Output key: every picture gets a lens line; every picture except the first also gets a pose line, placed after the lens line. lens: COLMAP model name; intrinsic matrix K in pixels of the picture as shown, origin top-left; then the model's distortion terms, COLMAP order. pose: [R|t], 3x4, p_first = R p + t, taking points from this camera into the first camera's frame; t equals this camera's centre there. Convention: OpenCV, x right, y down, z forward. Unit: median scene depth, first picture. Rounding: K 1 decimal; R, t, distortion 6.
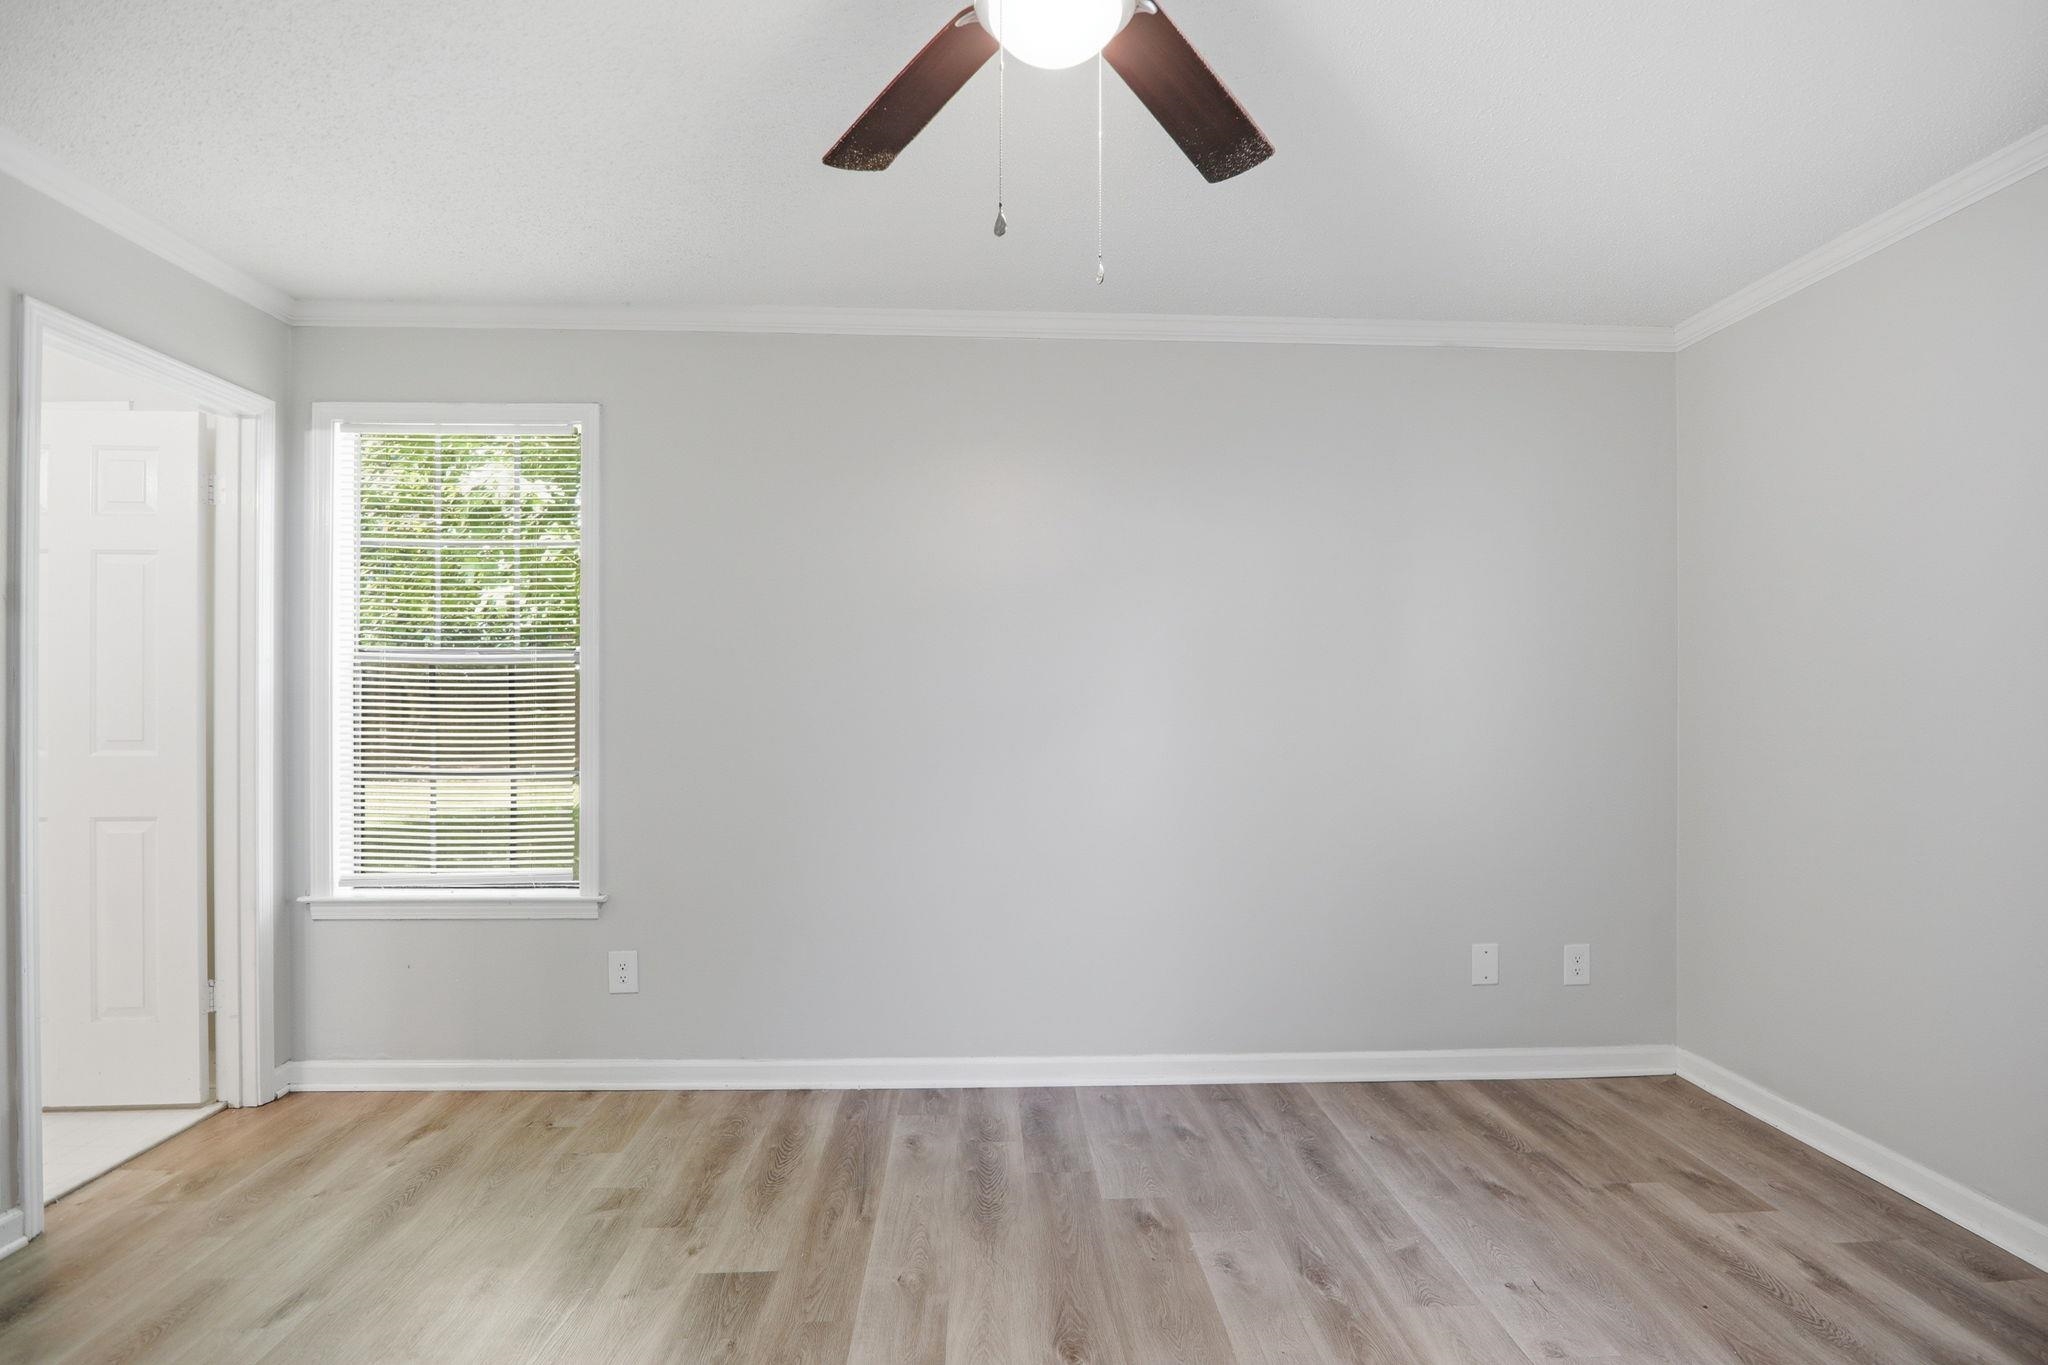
lens RADIAL K [[1027.3, 0, 1017.7], [0, 1027.3, 694.5], [0, 0, 1]] dist [-0.018164, -0.001146]
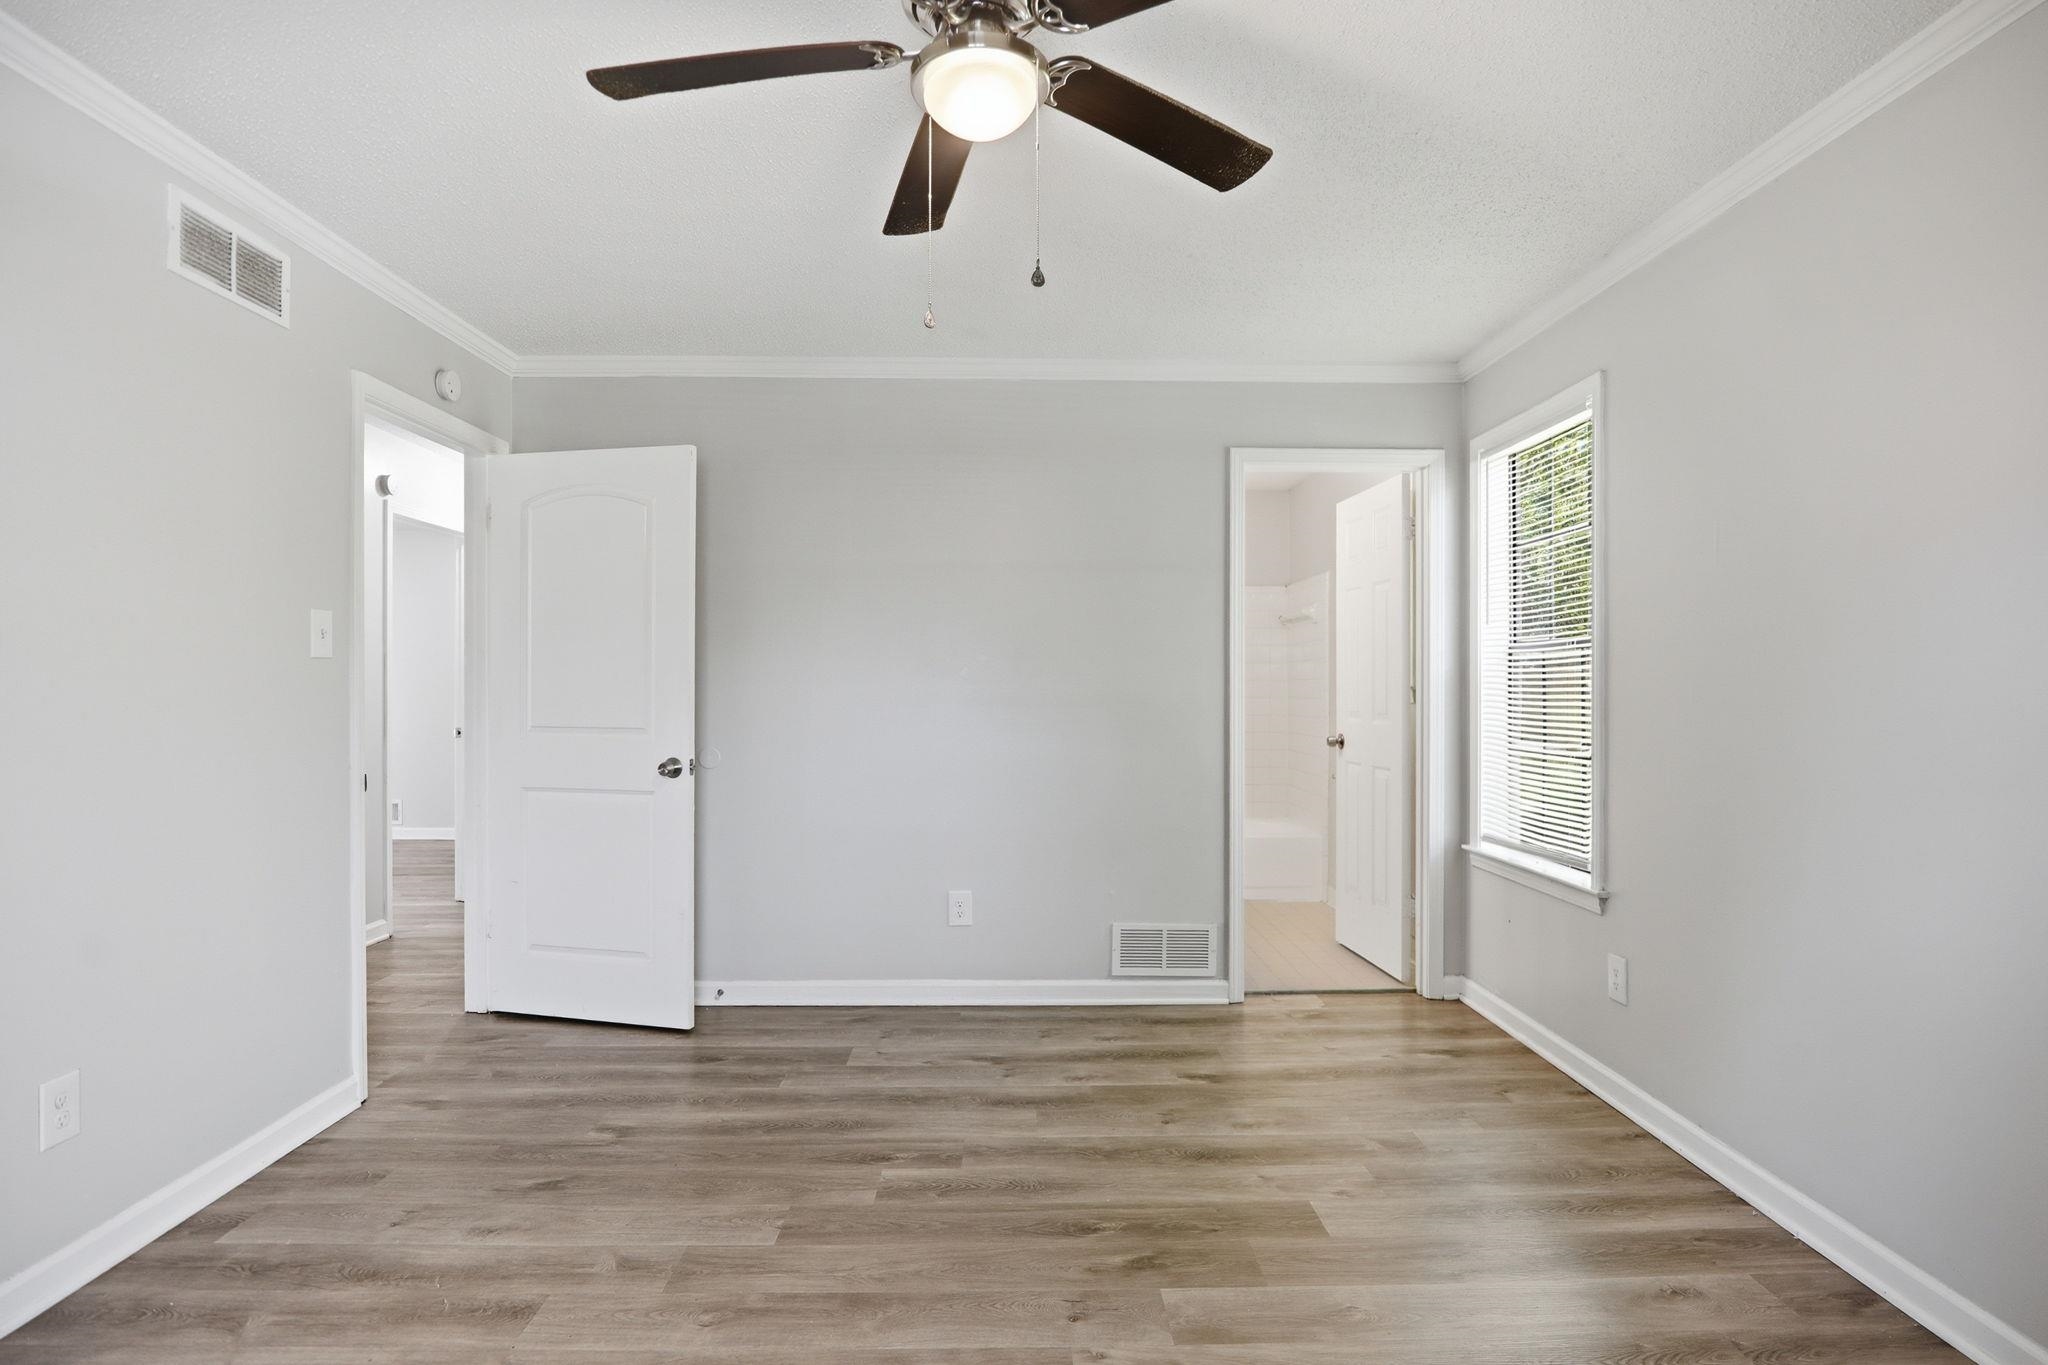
lens RADIAL K [[1027.3, 0, 1023.2], [0, 1027.3, 682.5], [0, 0, 1]] dist [-0.018164, -0.001146]
pose [[-0.007751, -0.006299, -0.999950, 0.556490], [0.001442, 0.999979, -0.006310, 0.009477], [0.999969, -0.001491, -0.007742, 0.486521]]
